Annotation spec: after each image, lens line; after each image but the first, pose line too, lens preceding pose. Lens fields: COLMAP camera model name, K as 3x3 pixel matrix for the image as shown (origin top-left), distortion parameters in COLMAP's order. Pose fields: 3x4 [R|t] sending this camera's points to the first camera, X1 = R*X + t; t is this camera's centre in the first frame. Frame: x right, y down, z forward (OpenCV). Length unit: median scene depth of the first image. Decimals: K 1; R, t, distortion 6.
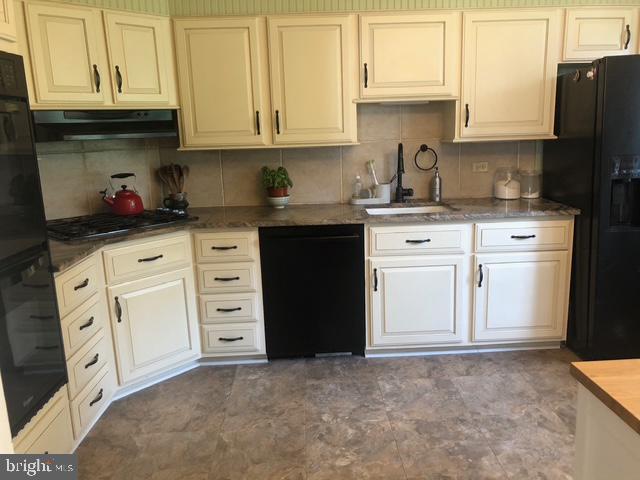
lens RADIAL K [[530.7, 0, 329.3], [0, 530.7, 241.8], [0, 0, 1]] dist [0.041073, -0.018588]
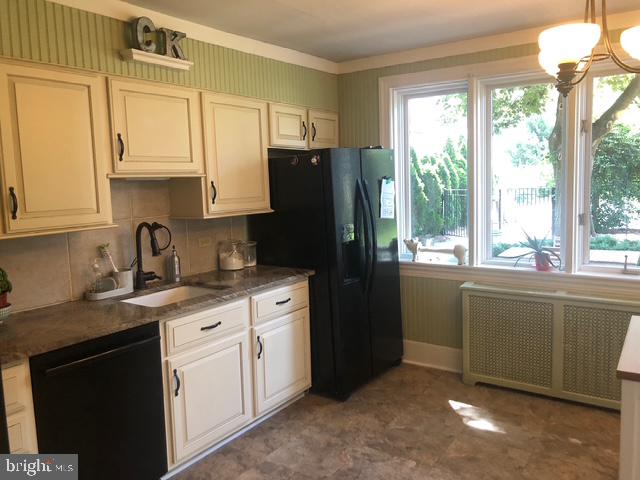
lens RADIAL K [[530.7, 0, 333.4], [0, 530.7, 236.0], [0, 0, 1]] dist [0.041073, -0.018588]
pose [[0.589199, -0.074484, 0.804548, -0.429276], [0.174307, 0.984013, -0.036553, -0.082491], [-0.788963, 0.161775, 0.592762, 0.249947]]
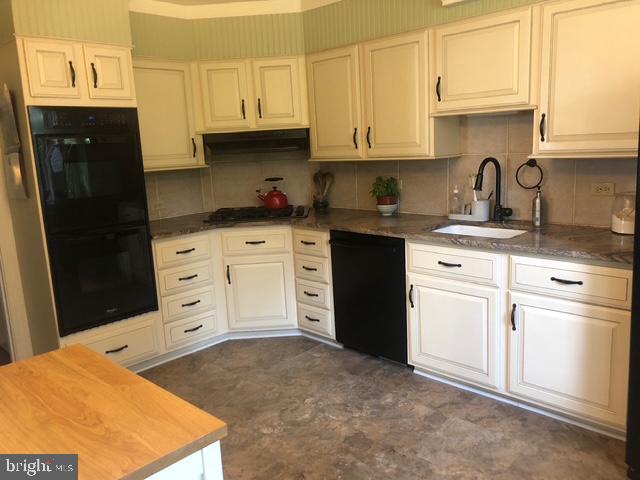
lens RADIAL K [[530.7, 0, 323.6], [0, 530.7, 240.6], [0, 0, 1]] dist [0.041073, -0.018588]
pose [[0.678443, 0.134243, -0.722284, 0.670411], [-0.124505, 0.989951, 0.067043, -0.076104], [0.724026, 0.044444, 0.688340, 0.185048]]
